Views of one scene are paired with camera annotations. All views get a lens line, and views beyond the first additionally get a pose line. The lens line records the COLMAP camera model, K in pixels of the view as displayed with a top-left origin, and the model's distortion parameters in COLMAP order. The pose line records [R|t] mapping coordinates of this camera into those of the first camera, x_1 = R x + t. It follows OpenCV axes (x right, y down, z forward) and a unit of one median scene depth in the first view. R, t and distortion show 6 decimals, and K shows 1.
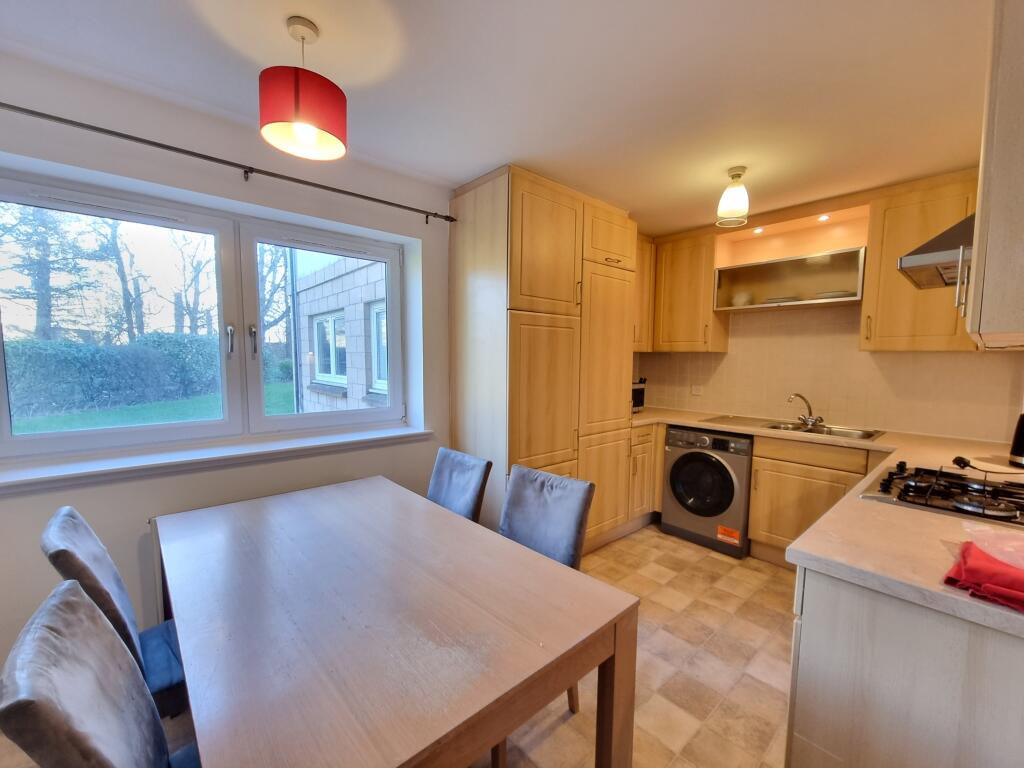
lens RADIAL K [[419.1, 0, 511.7], [0, 419.1, 389.9], [0, 0, 1]] dist [0.000380, 0.000552]
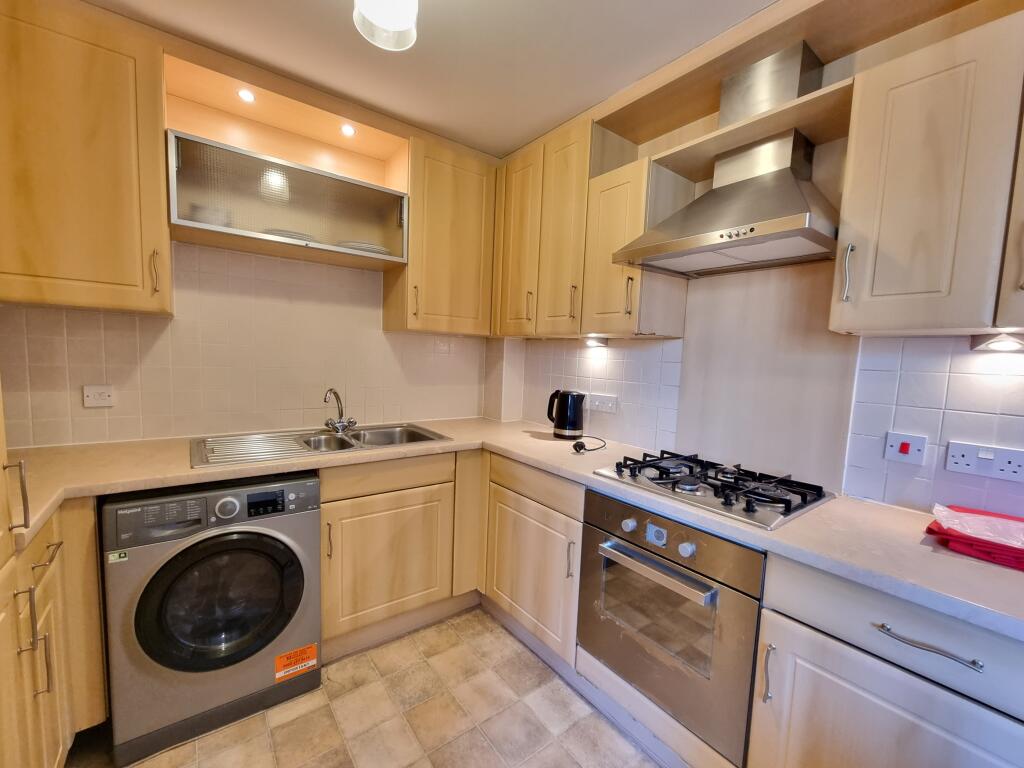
lens RADIAL K [[419.1, 0, 497.9], [0, 419.1, 395.9], [0, 0, 1]] dist [0.000380, 0.000552]
pose [[0.072836, -0.101495, 0.992166, 0.036434], [0.039237, 0.994330, 0.098836, -0.034597], [-0.996572, 0.031731, 0.076405, 0.685684]]
